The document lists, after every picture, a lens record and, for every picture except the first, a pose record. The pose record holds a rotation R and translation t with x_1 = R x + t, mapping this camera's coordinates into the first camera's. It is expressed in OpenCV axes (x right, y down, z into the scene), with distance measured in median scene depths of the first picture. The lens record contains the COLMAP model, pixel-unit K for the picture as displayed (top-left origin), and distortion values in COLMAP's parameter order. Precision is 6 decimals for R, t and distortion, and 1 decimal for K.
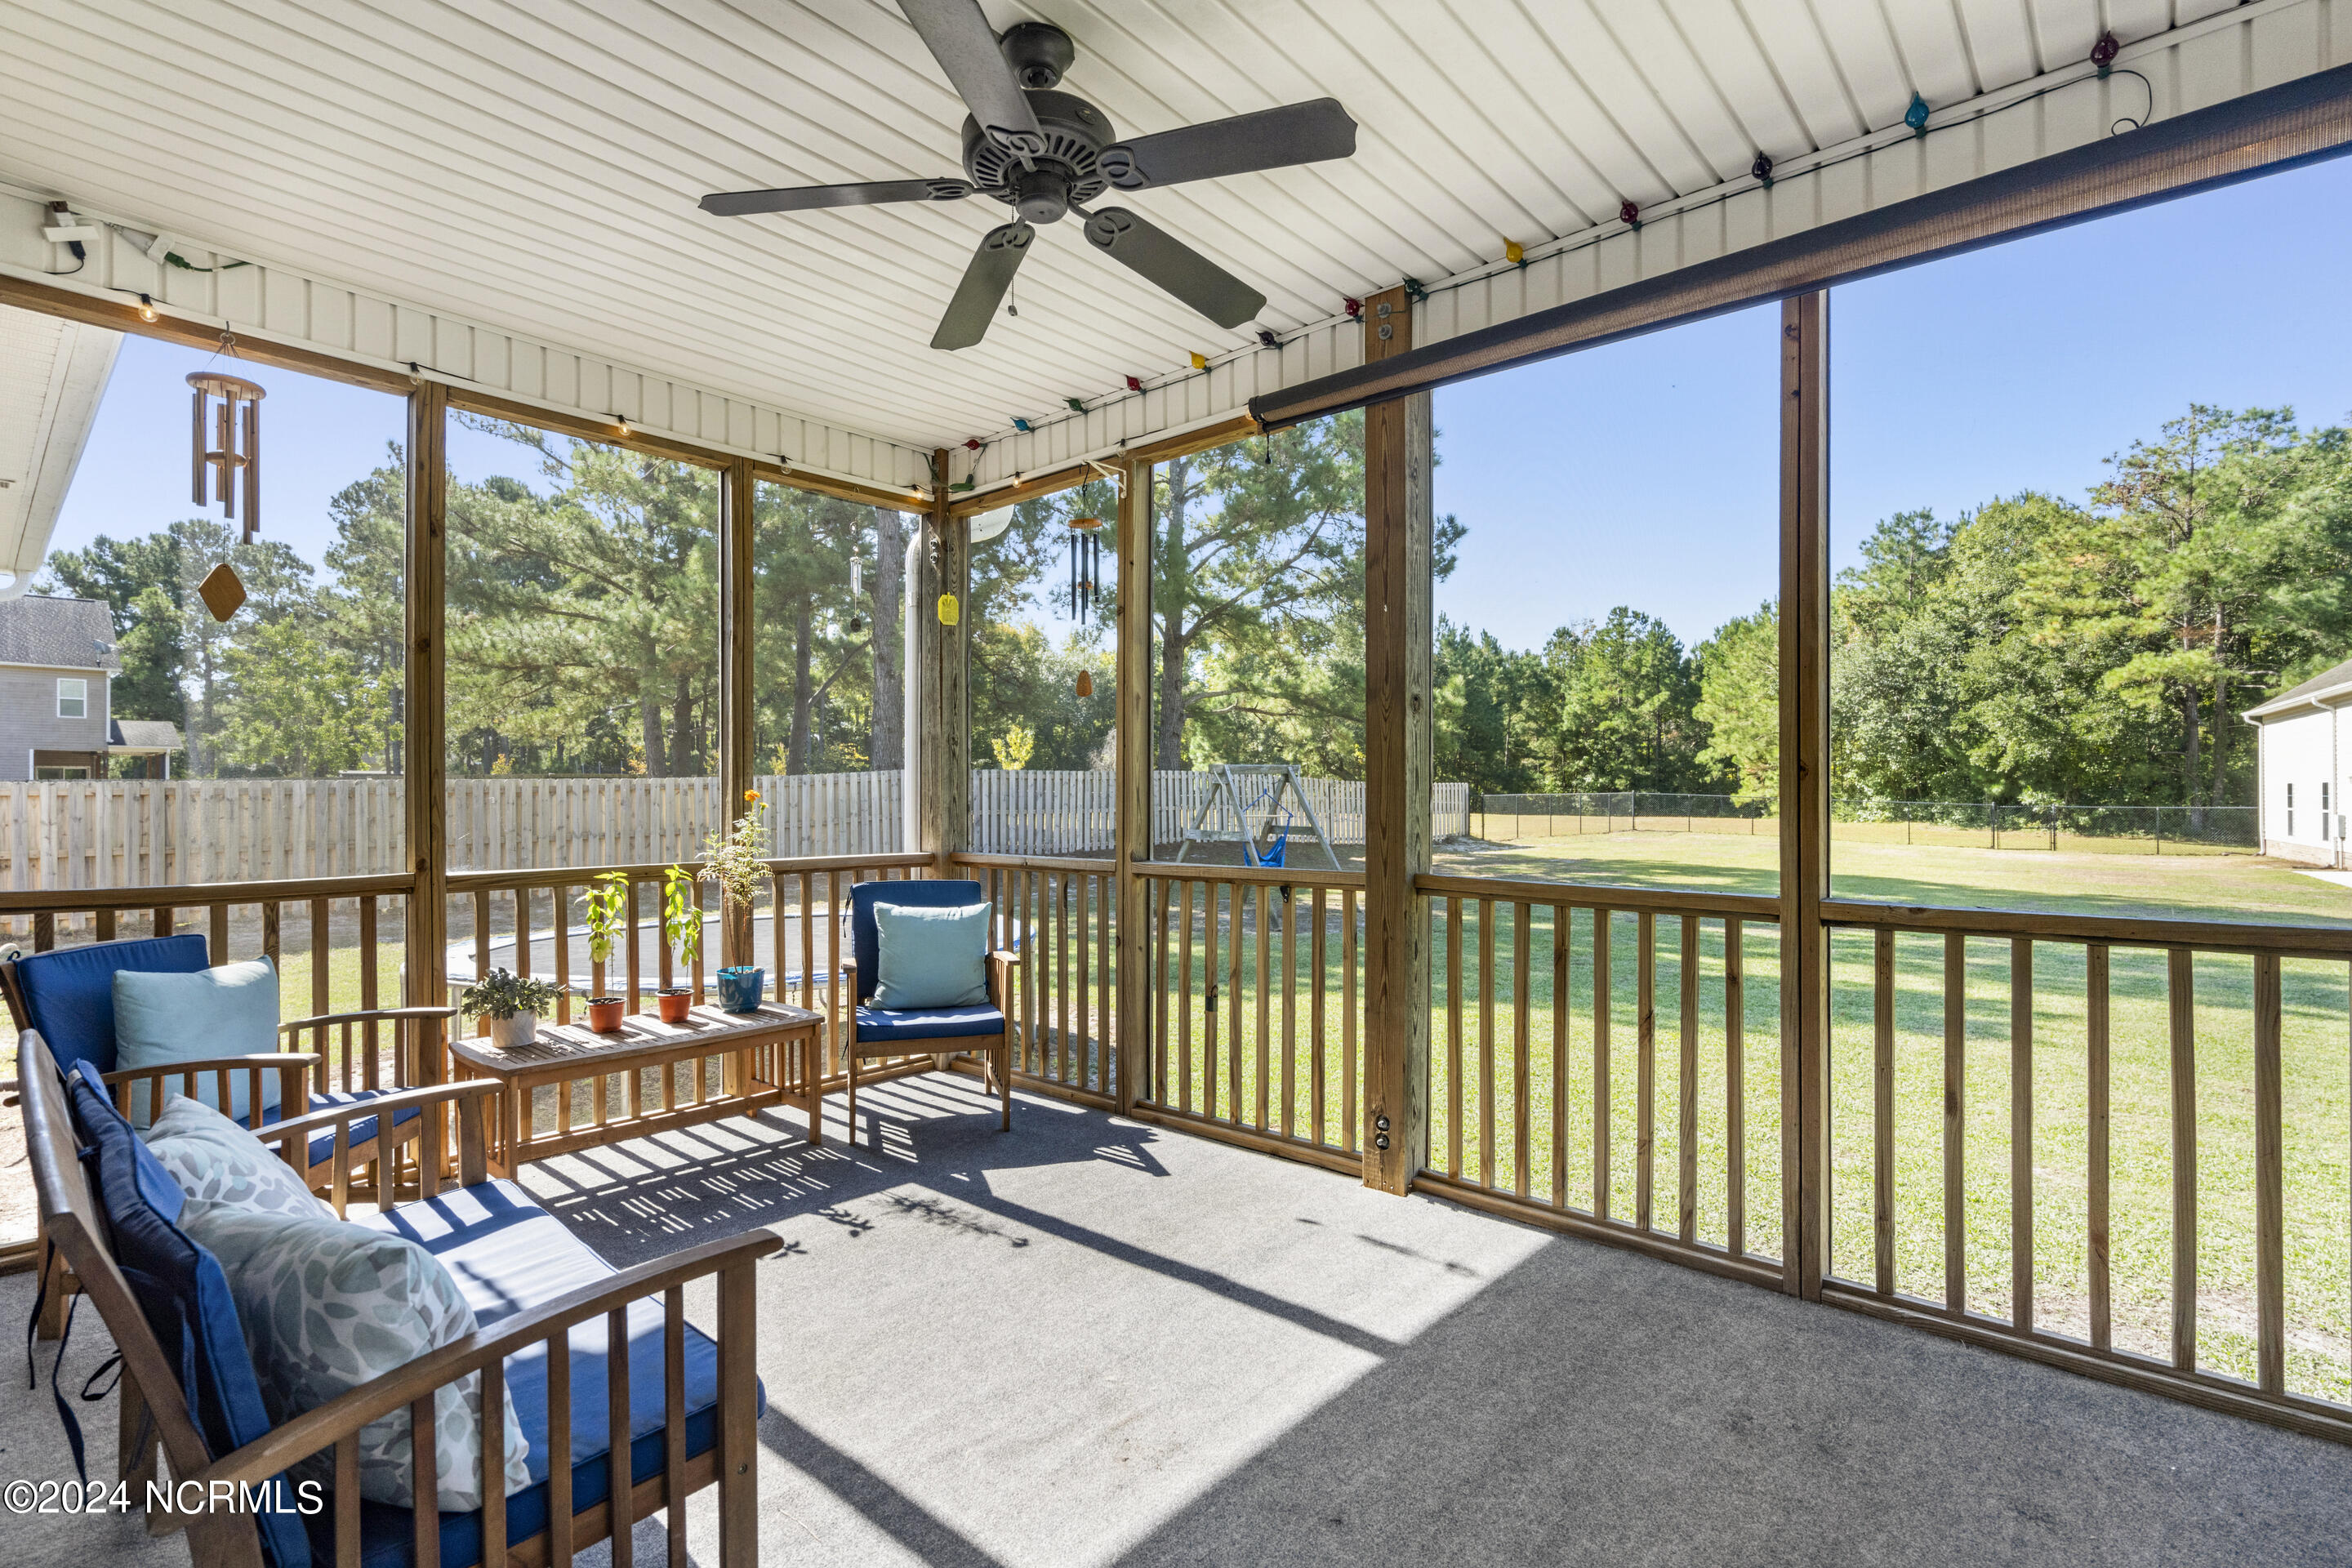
lens RADIAL K [[1100.0, 0, 1187.5], [0, 1100.0, 787.9], [0, 0, 1]] dist [0.000752, 0.000031]
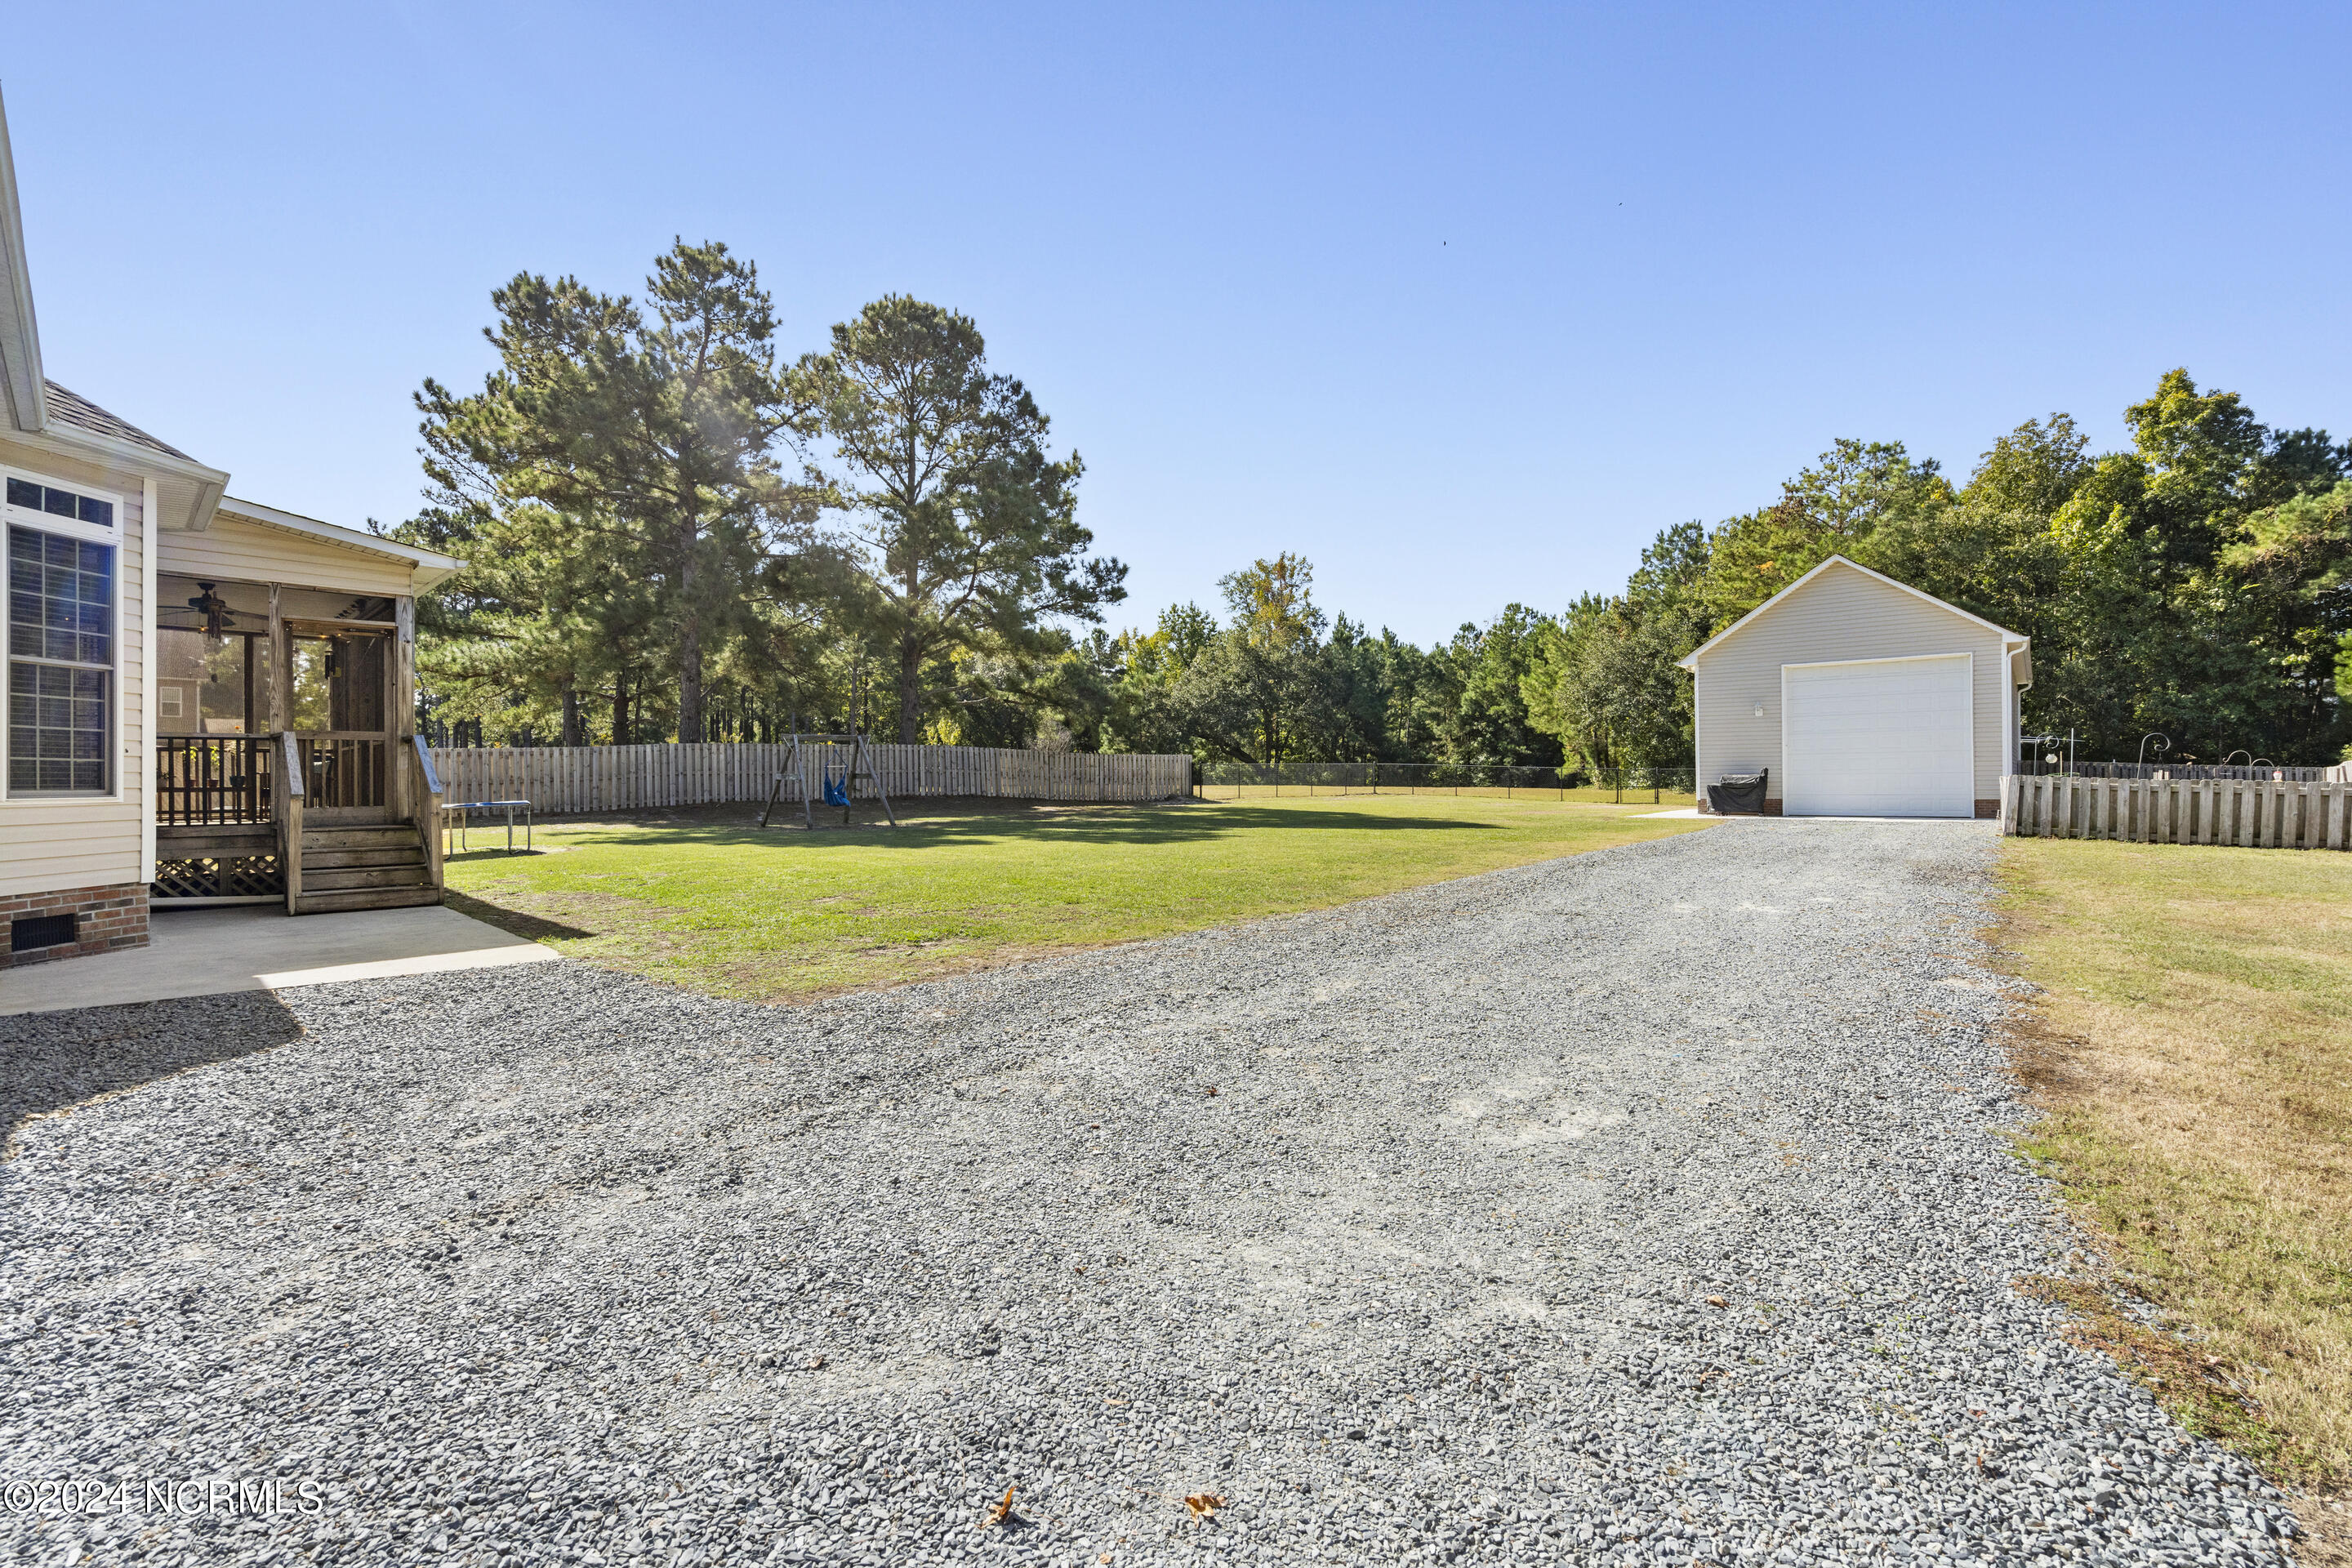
lens RADIAL K [[1066.3, 0, 1187.6], [0, 1066.3, 780.3], [0, 0, 1]] dist [-0.002200, 0.000838]
pose [[0.998025, -0.005341, -0.062584, 0.289943], [0.005626, 0.999975, 0.004388, 0.019576], [0.062559, -0.004731, 0.998030, -0.236141]]
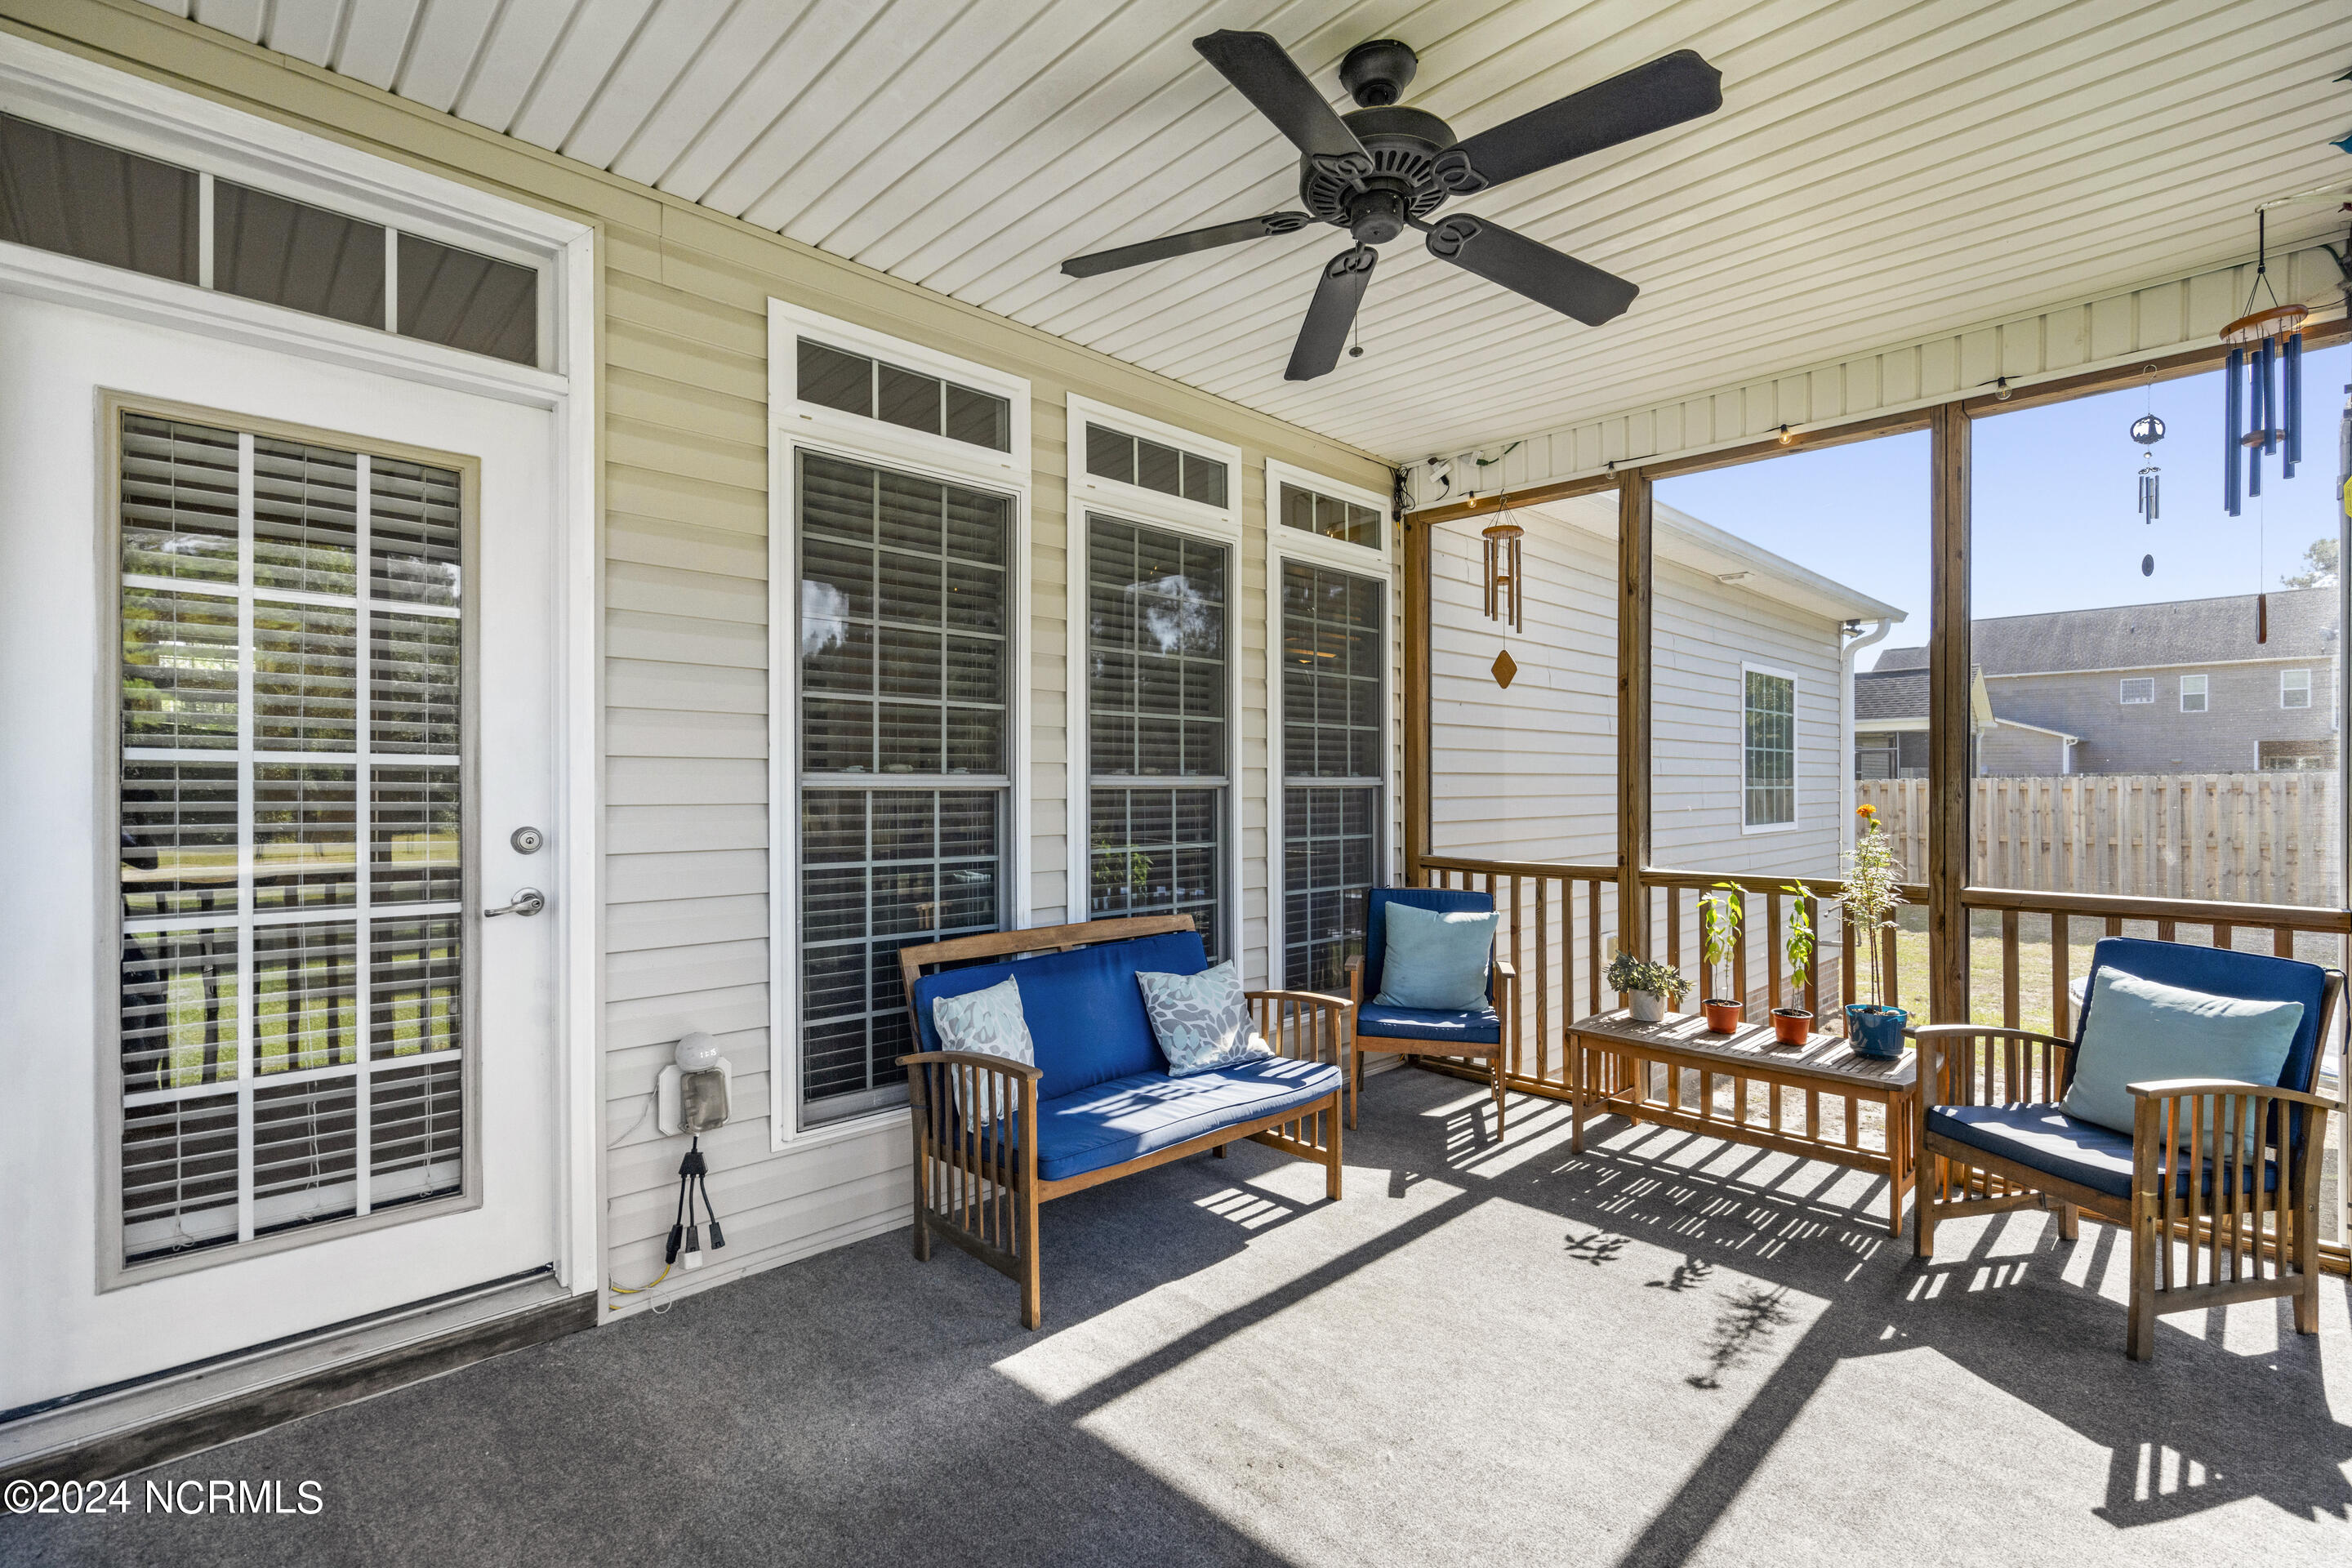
lens RADIAL K [[1071.6, 0, 1170.3], [0, 1071.6, 797.2], [0, 0, 1]] dist [0.000982, -0.000701]
pose [[-0.084818, 0.013406, -0.996306, 0.049537], [0.007013, 0.999893, 0.012857, -0.001835], [0.996372, -0.005897, -0.084903, 0.052196]]
